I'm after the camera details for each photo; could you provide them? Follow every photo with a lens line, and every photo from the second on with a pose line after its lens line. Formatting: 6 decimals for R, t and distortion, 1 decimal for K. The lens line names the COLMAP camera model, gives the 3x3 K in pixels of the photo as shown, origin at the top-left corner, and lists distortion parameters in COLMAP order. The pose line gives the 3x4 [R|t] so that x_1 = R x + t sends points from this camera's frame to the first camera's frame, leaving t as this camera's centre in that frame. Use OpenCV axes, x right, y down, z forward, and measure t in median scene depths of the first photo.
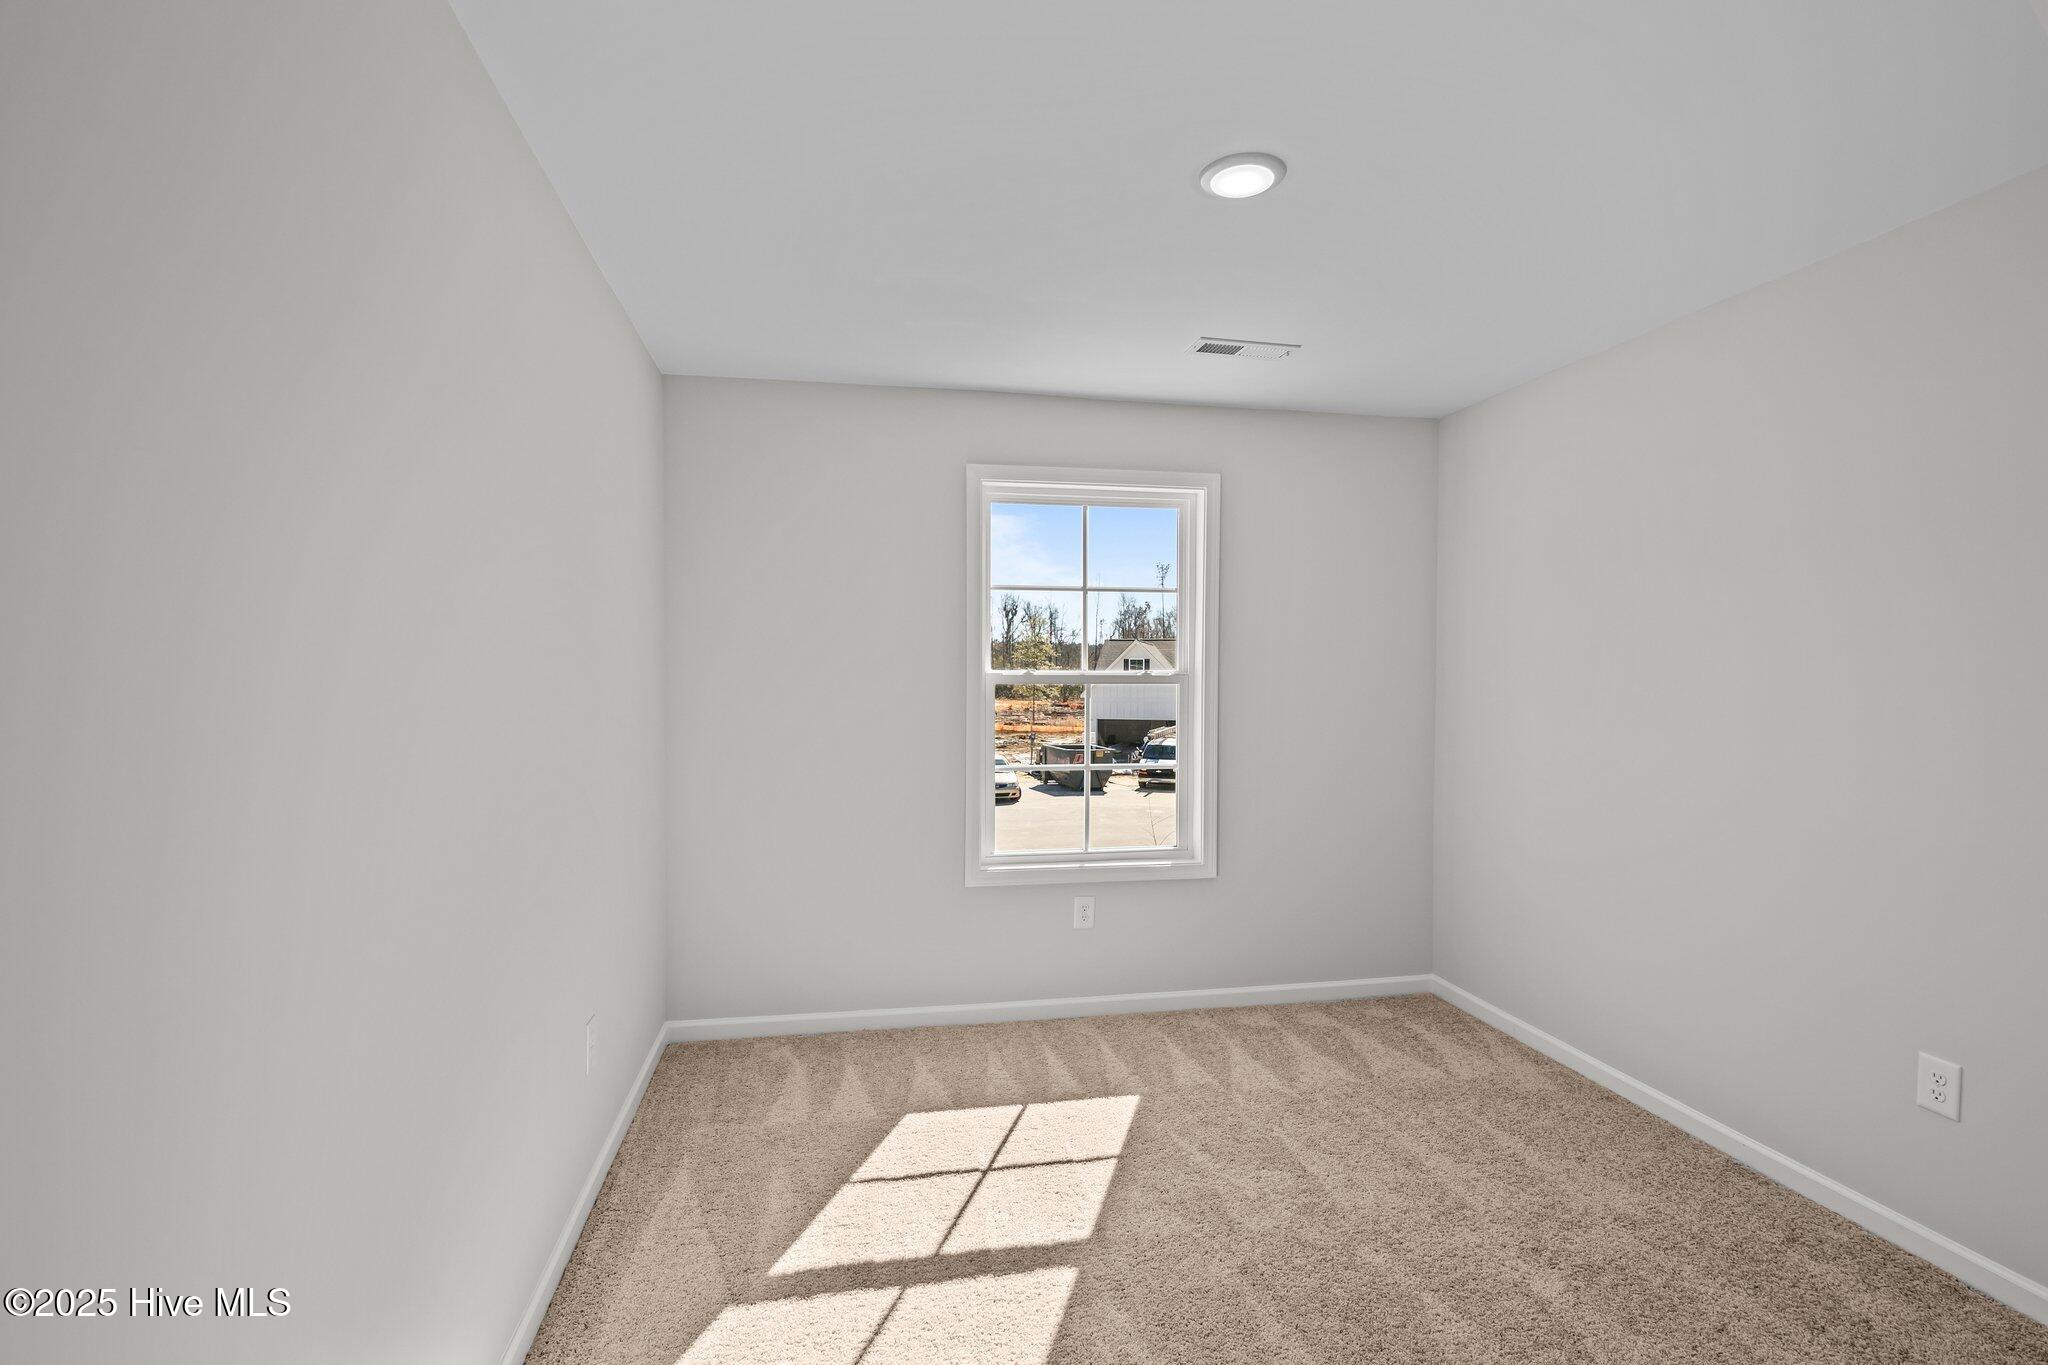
lens RADIAL K [[927.1, 0, 1018.8], [0, 927.1, 710.7], [0, 0, 1]] dist [0.020441, -0.000082]
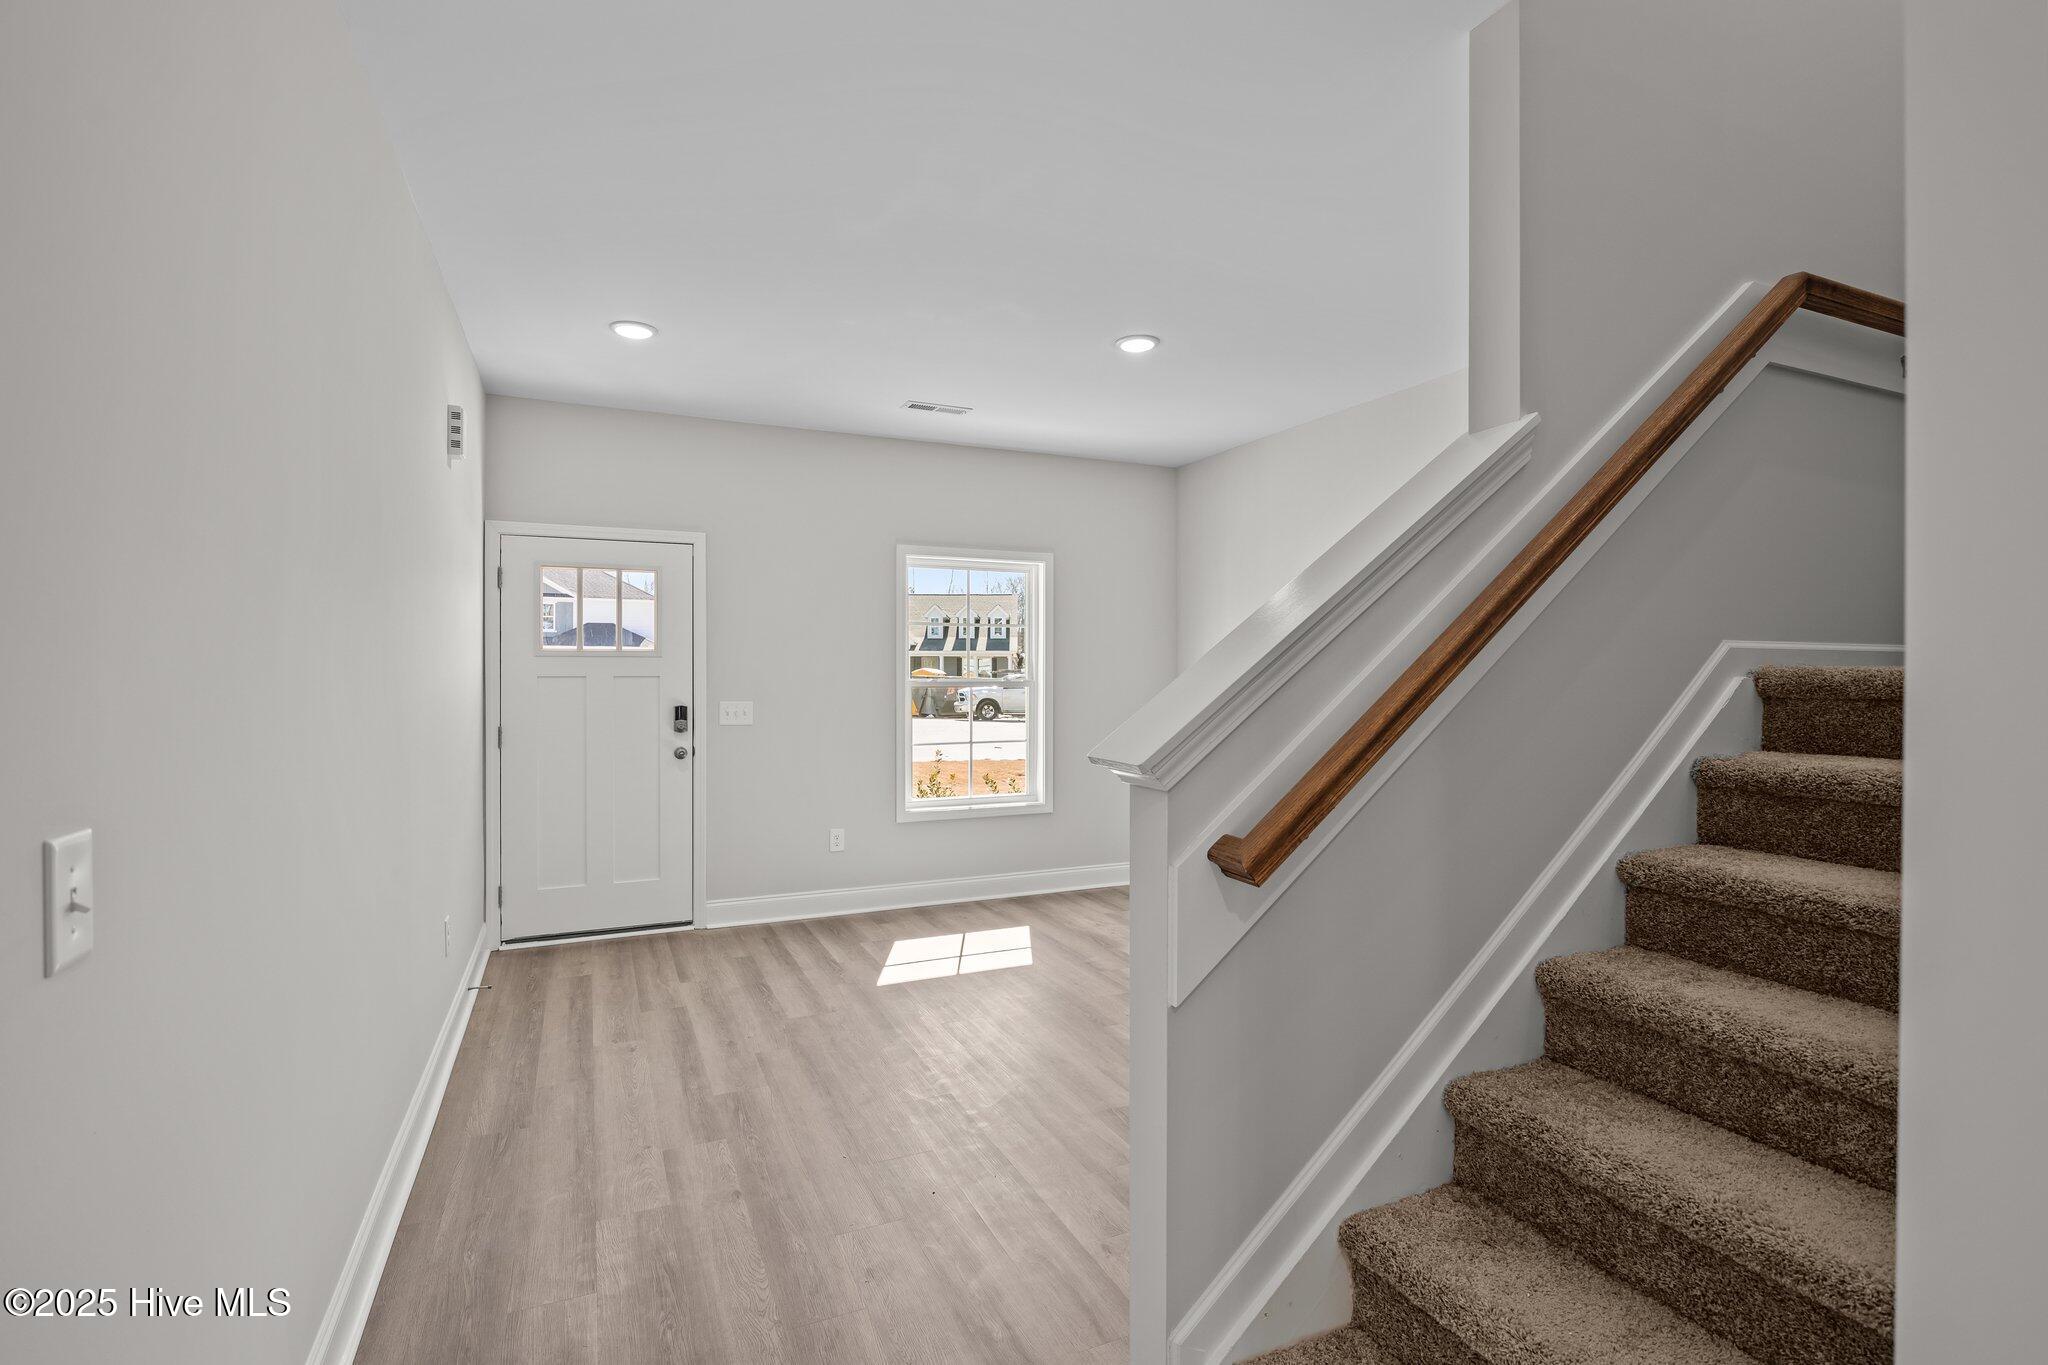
lens RADIAL K [[940.6, 0, 1018.4], [0, 940.6, 674.6], [0, 0, 1]] dist [-0.003077, -0.000008]
pose [[0.968915, -0.004144, 0.247359, -0.244688], [0.013489, 0.999257, -0.036096, 0.008334], [-0.247026, 0.038311, 0.968251, -0.538460]]
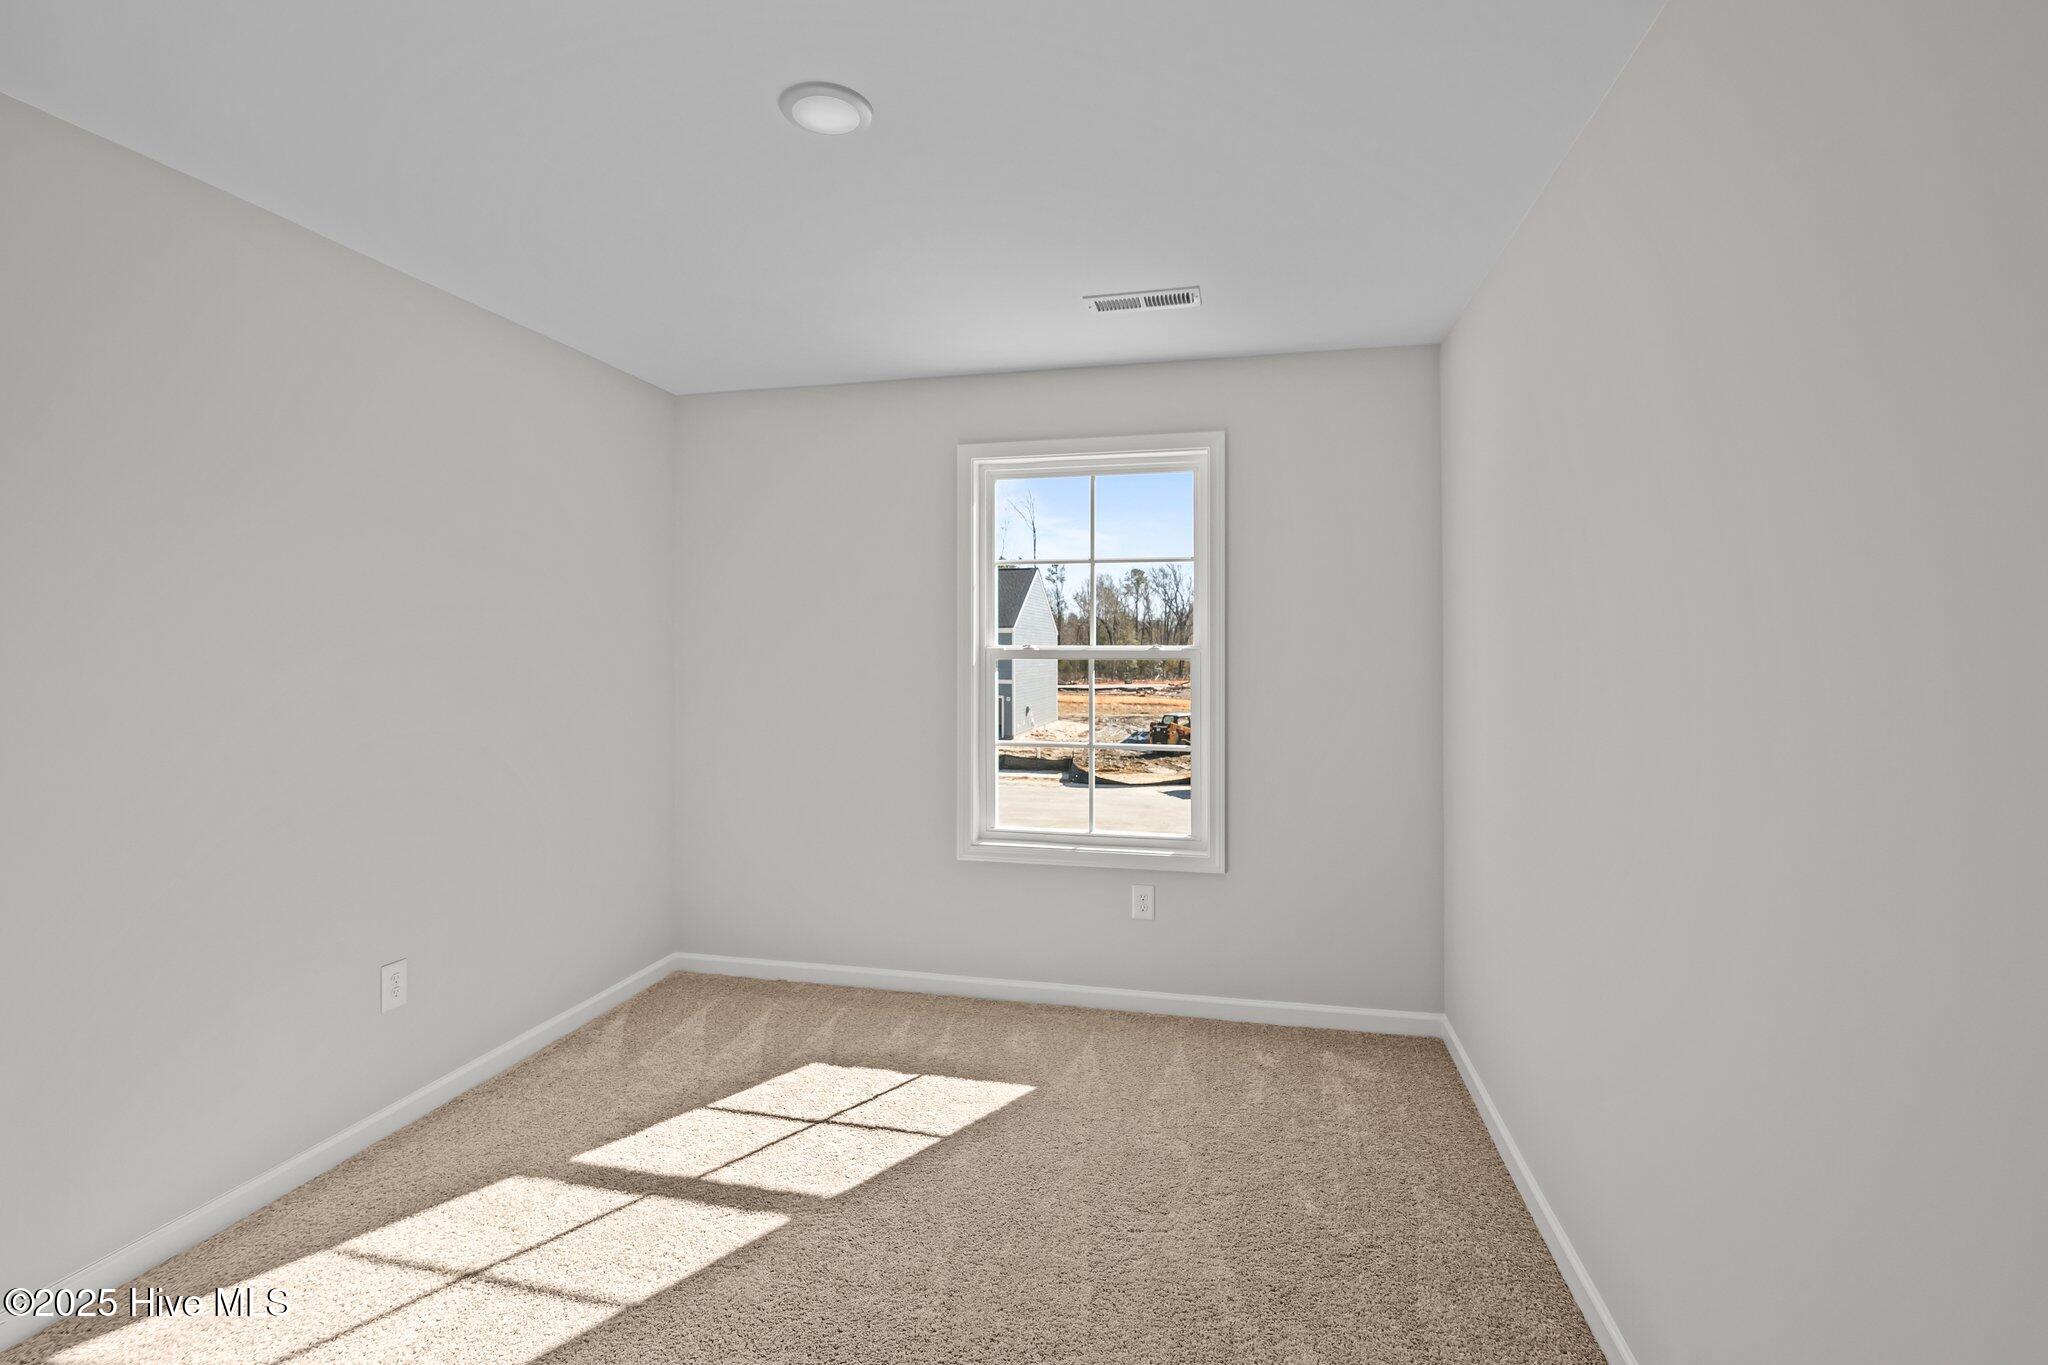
lens RADIAL K [[951.9, 0, 1016.7], [0, 951.9, 664.7], [0, 0, 1]] dist [-0.005020, -0.000405]
pose [[0.914267, 0.004709, -0.405086, 0.426291], [-0.015411, 0.999613, -0.023162, 0.000315], [0.404820, 0.027419, 0.913985, 0.071132]]
